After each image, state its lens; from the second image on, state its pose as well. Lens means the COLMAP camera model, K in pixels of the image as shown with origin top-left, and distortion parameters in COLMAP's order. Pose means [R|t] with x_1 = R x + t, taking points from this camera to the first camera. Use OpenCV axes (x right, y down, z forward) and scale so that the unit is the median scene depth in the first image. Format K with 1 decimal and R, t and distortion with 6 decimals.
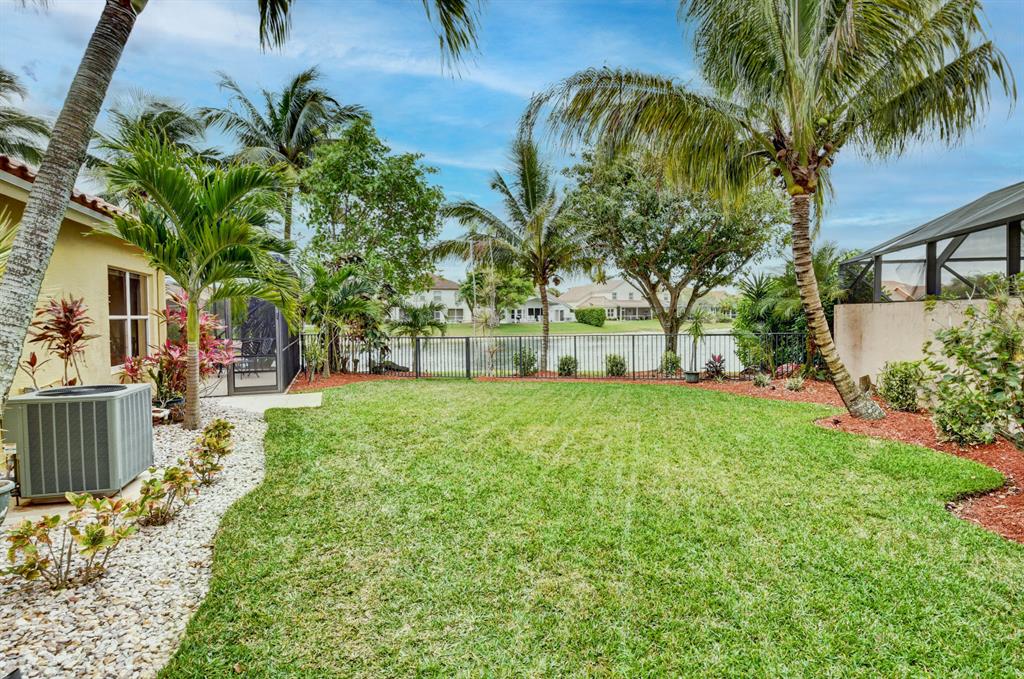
lens RADIAL K [[474.2, 0, 512.7], [0, 474.2, 341.6], [0, 0, 1]] dist [0.000372, 0.000001]
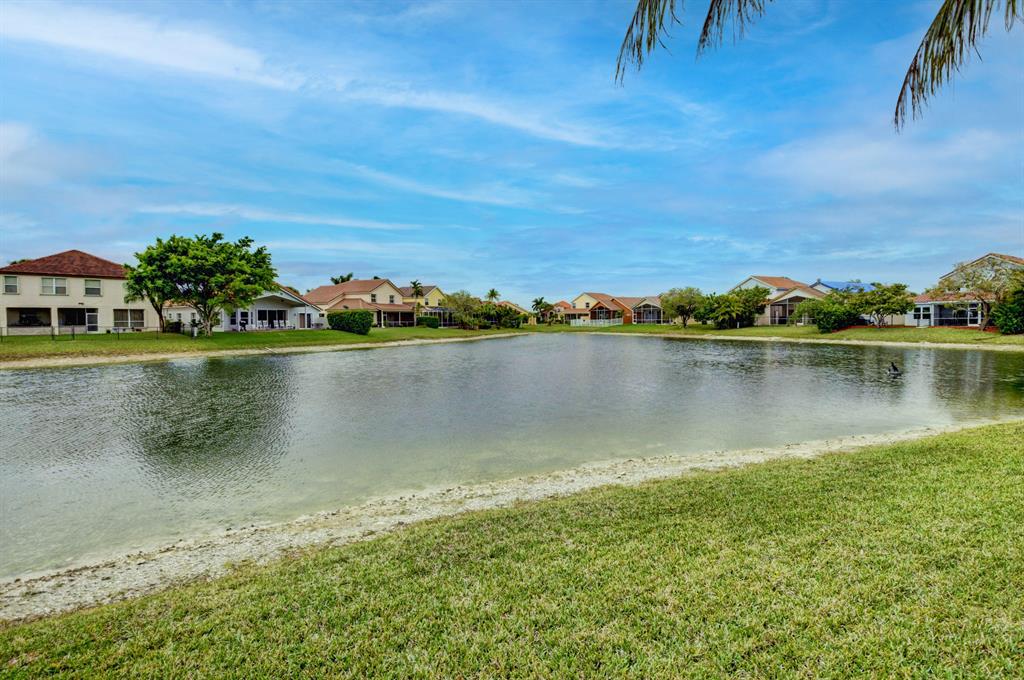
lens RADIAL K [[454.5, 0, 515.8], [0, 454.5, 333.9], [0, 0, 1]] dist [-0.042834, -0.001501]
pose [[0.847389, -0.011923, 0.530839, 0.002926], [0.029068, 0.999290, -0.023956, -0.007644], [-0.530177, 0.035731, 0.847134, 0.234532]]
